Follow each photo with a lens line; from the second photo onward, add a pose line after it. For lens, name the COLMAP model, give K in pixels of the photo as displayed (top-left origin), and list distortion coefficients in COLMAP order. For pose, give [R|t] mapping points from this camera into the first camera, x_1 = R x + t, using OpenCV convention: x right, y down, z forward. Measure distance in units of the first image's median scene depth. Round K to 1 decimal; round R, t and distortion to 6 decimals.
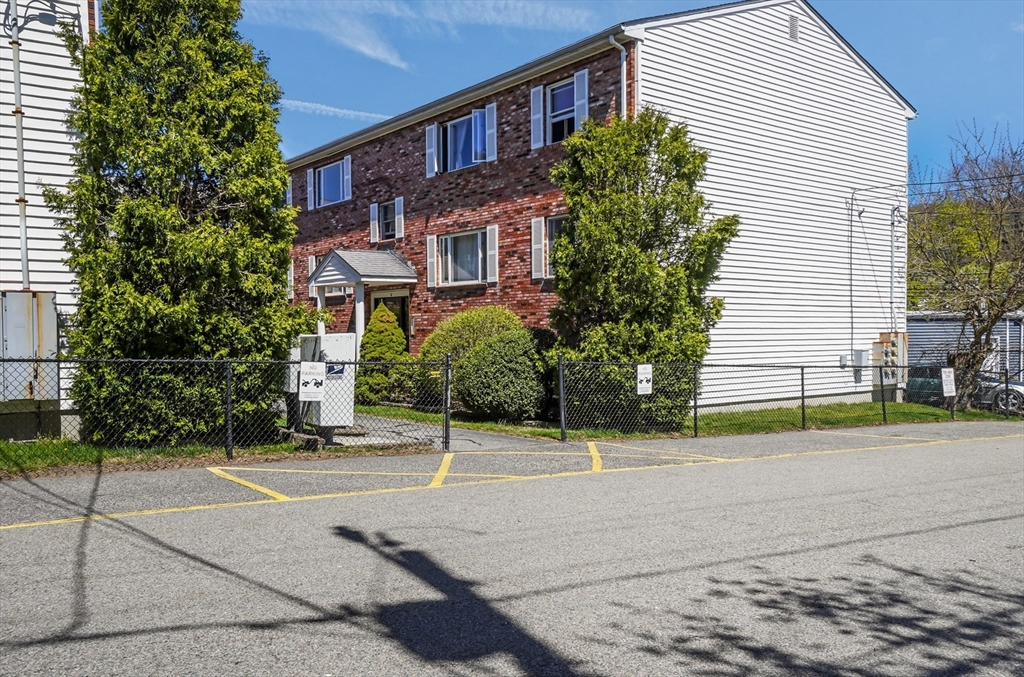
lens RADIAL K [[816.1, 0, 512.0], [0, 816.1, 338.5], [0, 0, 1]] dist [0.001733, 0.000427]
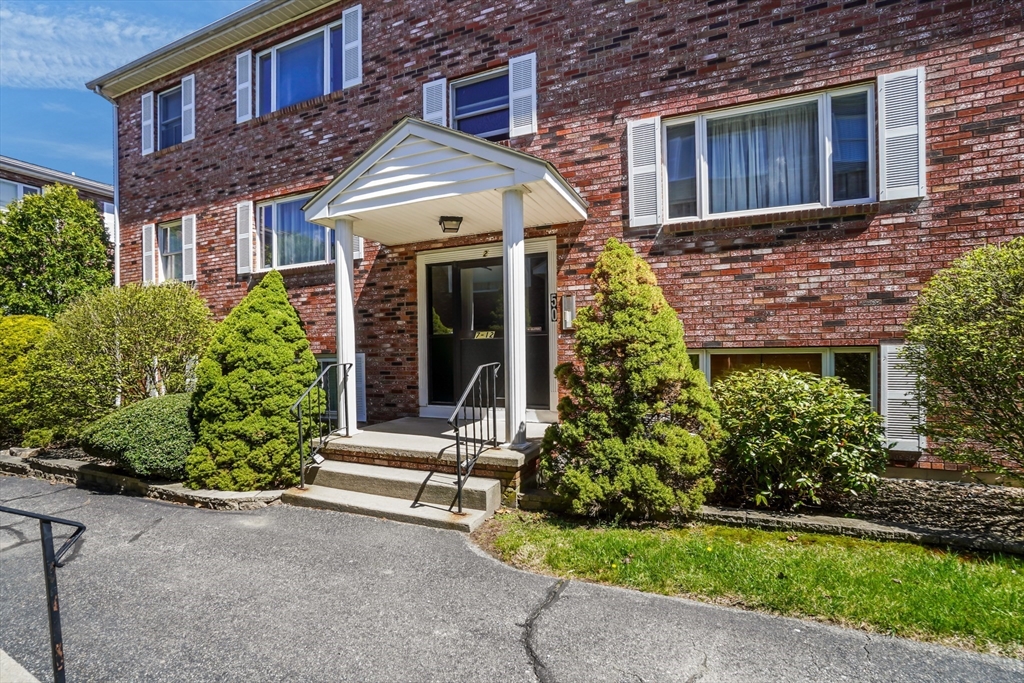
lens RADIAL K [[456.4, 0, 513.9], [0, 456.4, 355.2], [0, 0, 1]] dist [-0.059177, 0.021377]
pose [[0.878778, -0.009581, 0.477134, -0.307213], [0.013192, 0.999904, -0.004219, 0.012366], [-0.477048, 0.010002, 0.878820, 0.854604]]
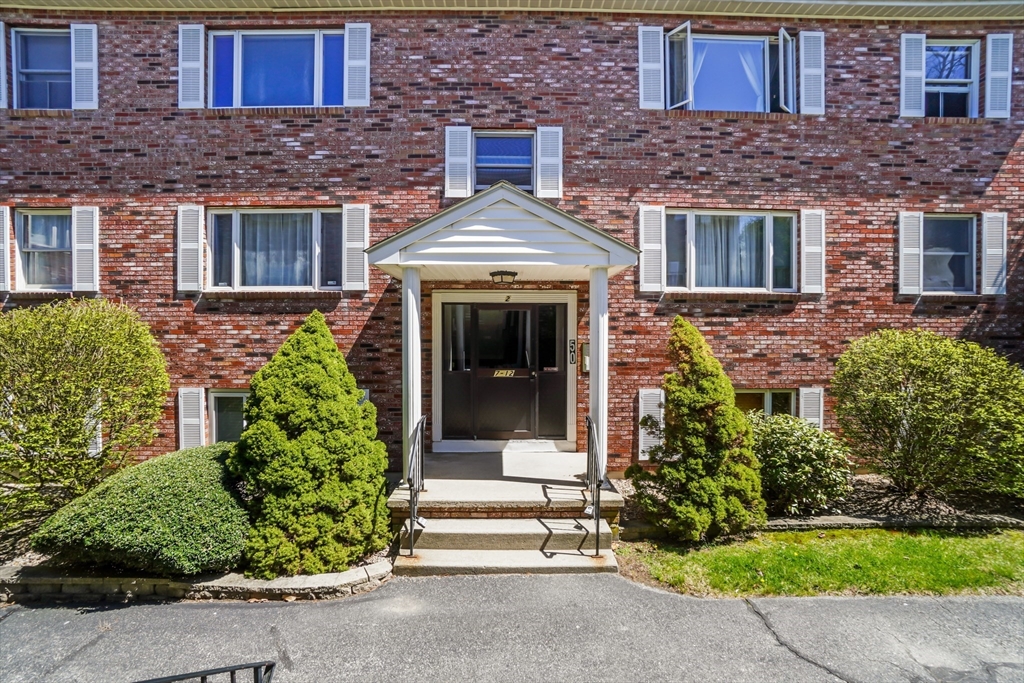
lens RADIAL K [[428.3, 0, 512.0], [0, 428.3, 341.5], [0, 0, 1]] dist [-0.058995, 0.020208]
pose [[0.615428, 0.003238, 0.788187, -0.427839], [0.001816, 0.999983, -0.005526, -0.026732], [-0.788191, 0.004832, 0.615411, 0.942079]]
